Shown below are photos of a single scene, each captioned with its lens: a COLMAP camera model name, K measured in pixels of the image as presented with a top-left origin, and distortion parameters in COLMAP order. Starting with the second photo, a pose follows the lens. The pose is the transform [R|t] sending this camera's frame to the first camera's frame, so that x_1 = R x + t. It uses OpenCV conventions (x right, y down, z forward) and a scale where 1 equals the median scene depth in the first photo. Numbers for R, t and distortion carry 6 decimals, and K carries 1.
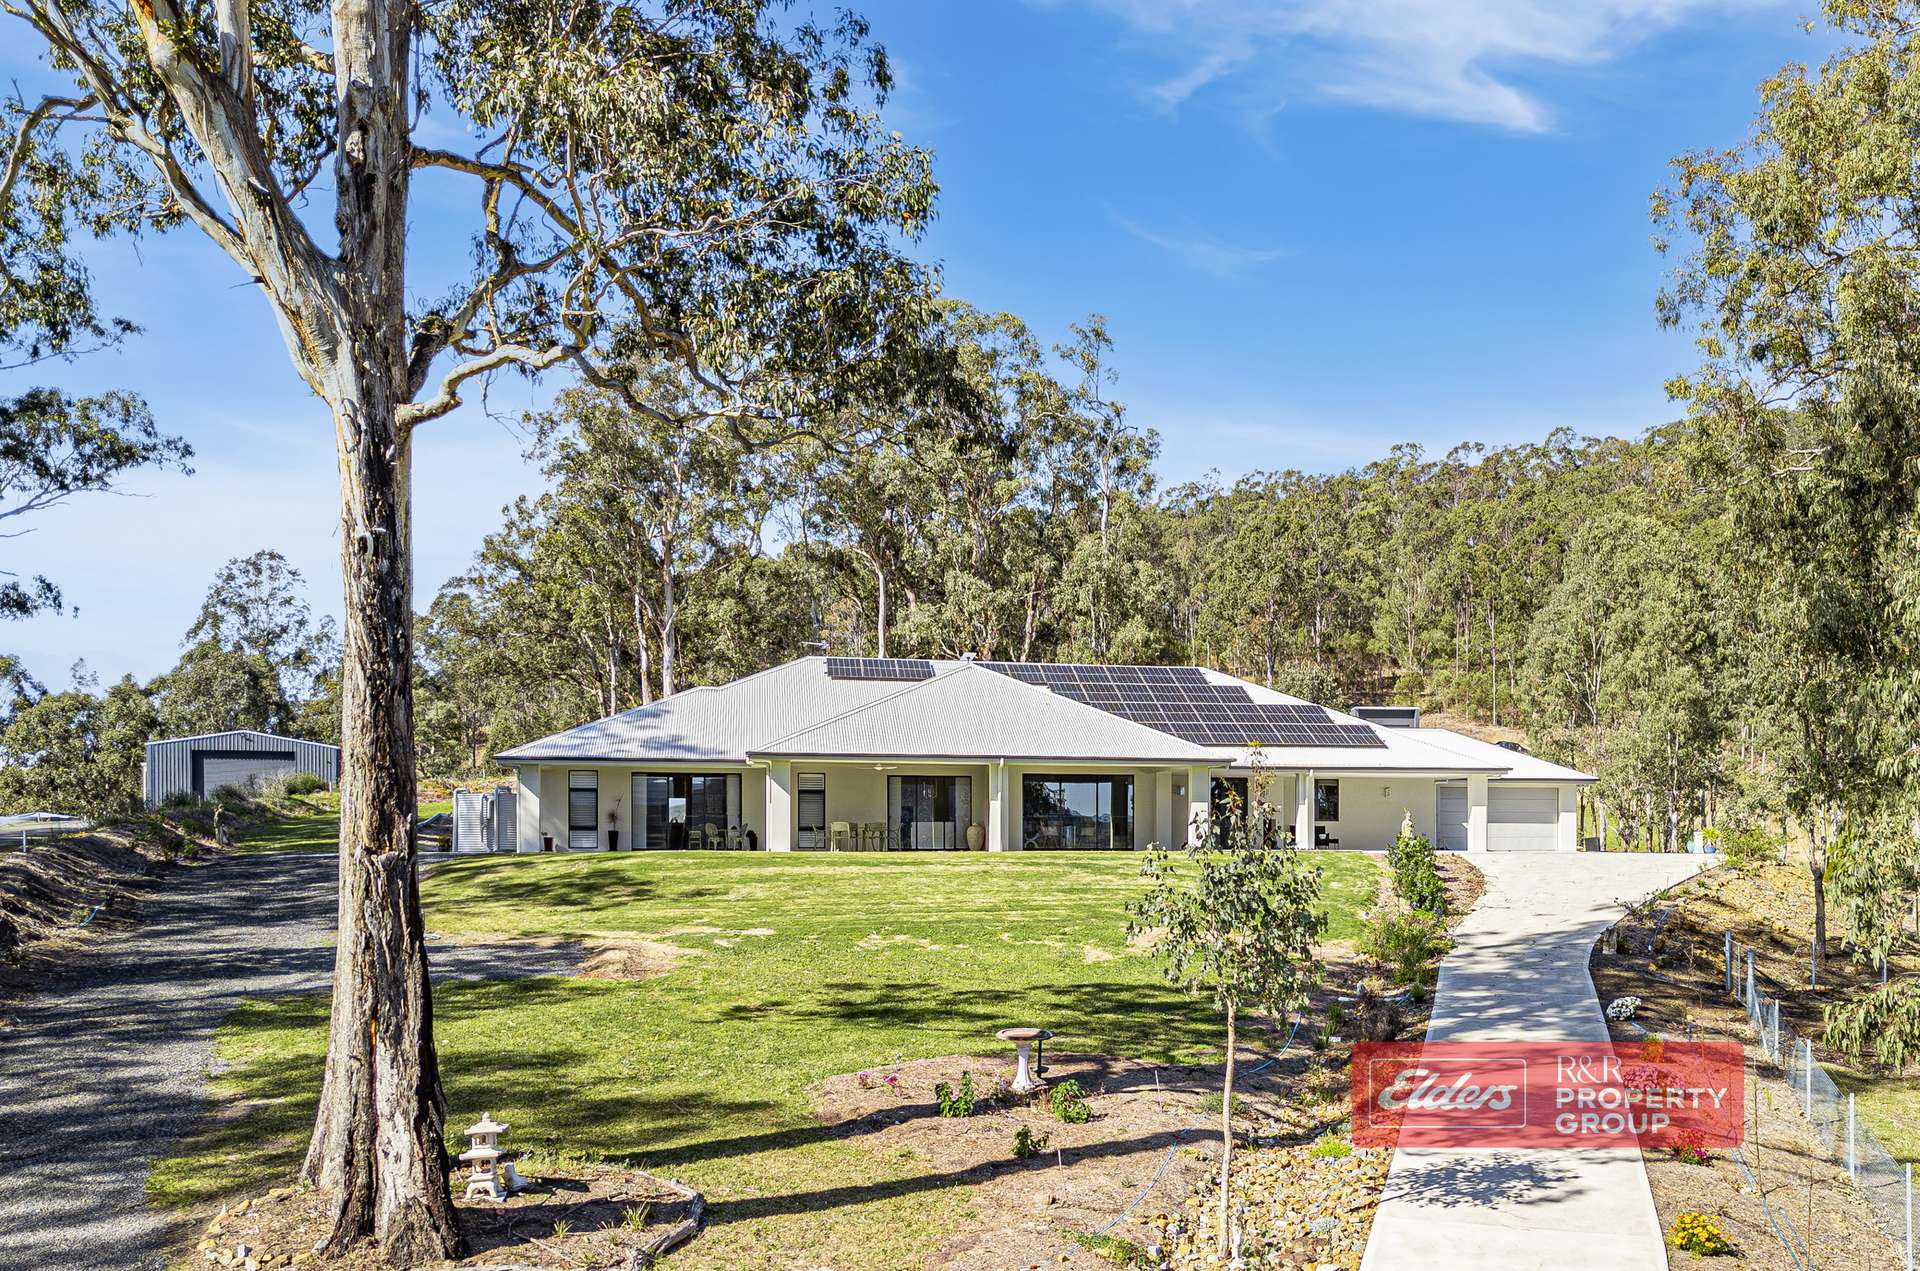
lens RADIAL K [[1484.7, 0, 960.0], [0, 1484.7, 635.5], [0, 0, 1]] dist [0.009495, 0.002355]
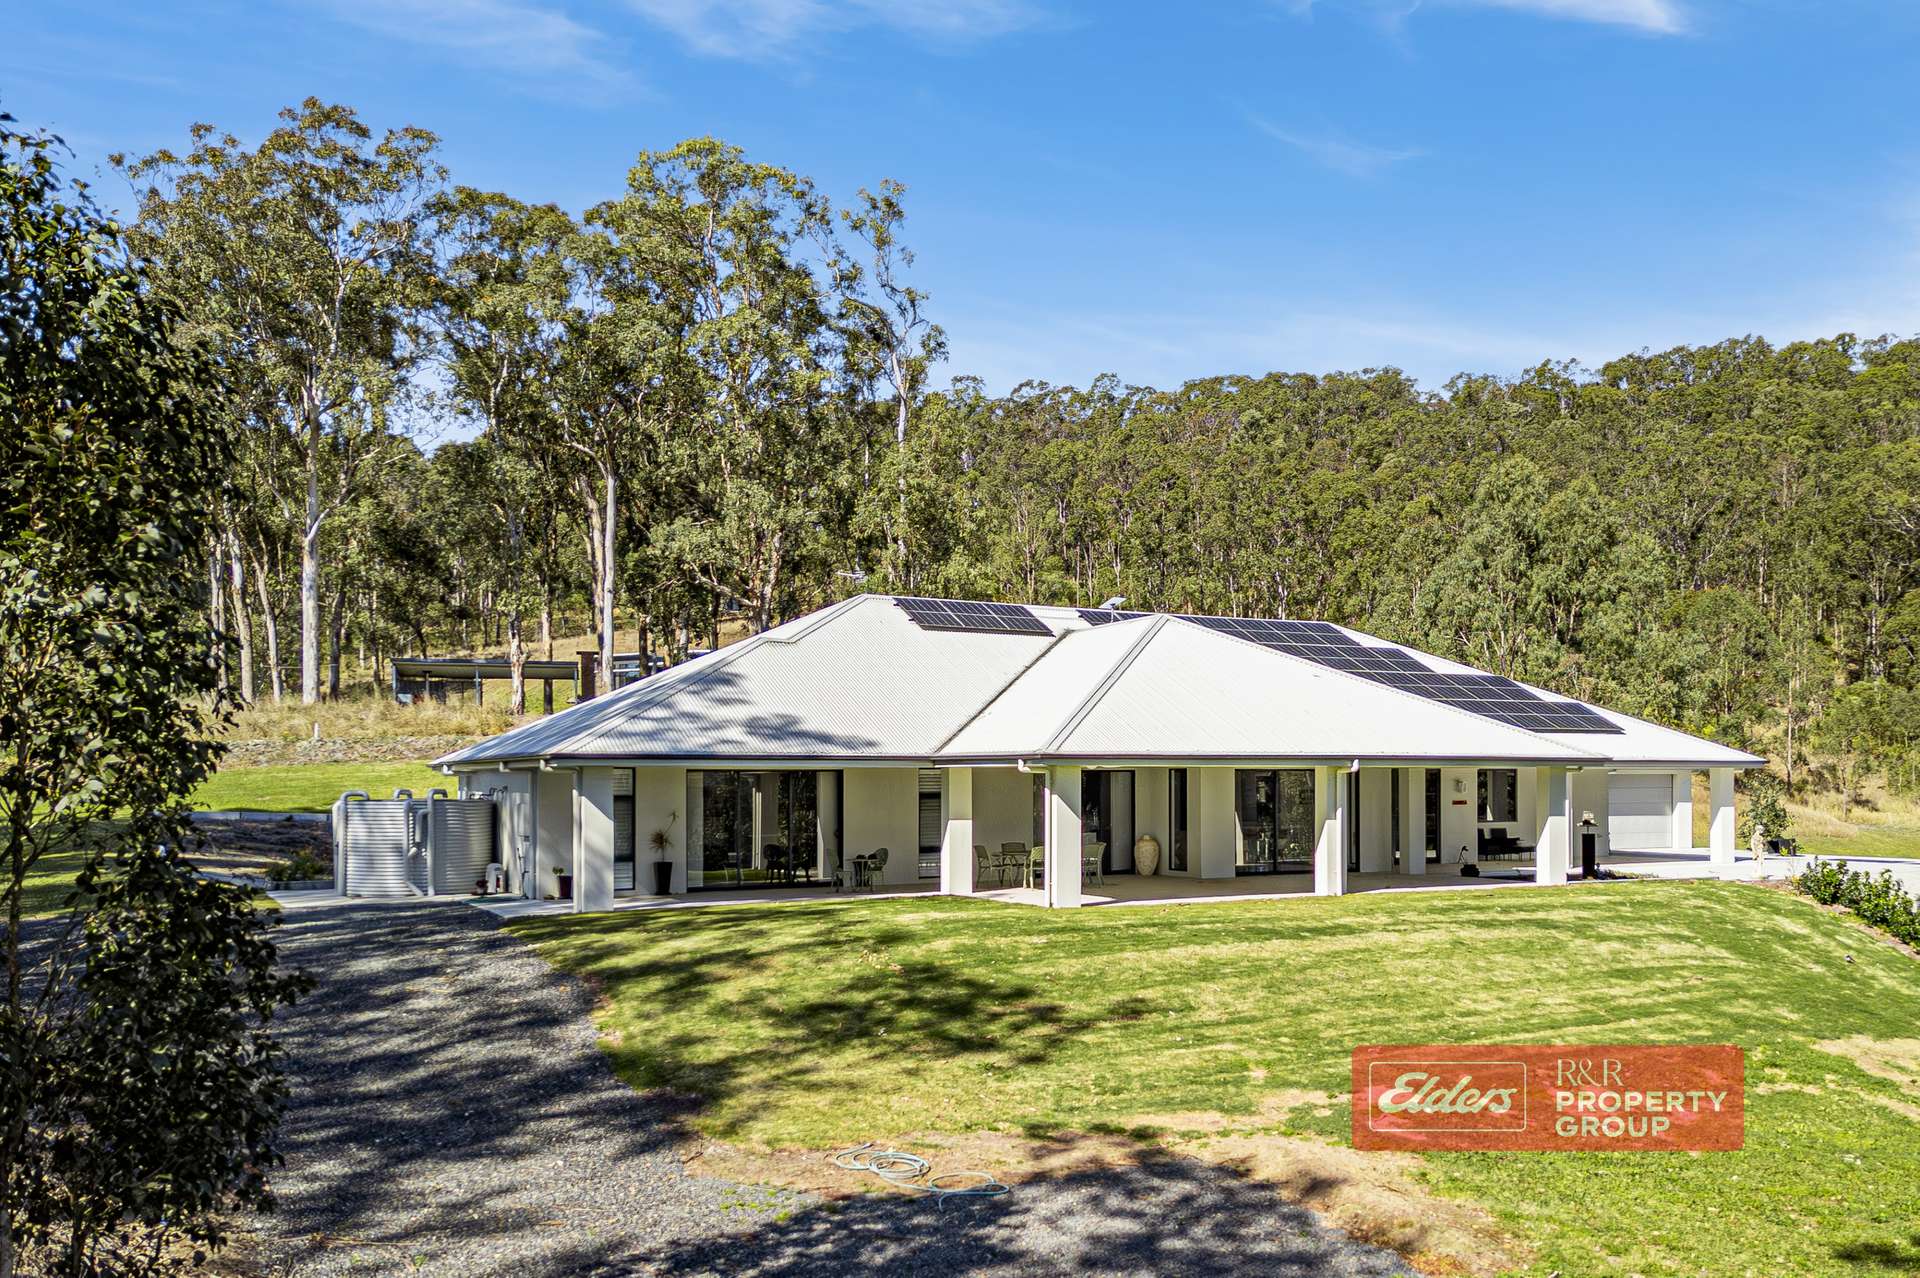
lens RADIAL K [[1484.7, 0, 960.0], [0, 1484.7, 639.0], [0, 0, 1]] dist [0.009495, 0.002355]
pose [[0.898731, 0.021566, 0.437970, -0.397932], [-0.045480, 0.997988, 0.044185, 0.001279], [-0.436136, -0.059629, 0.897903, 0.377017]]
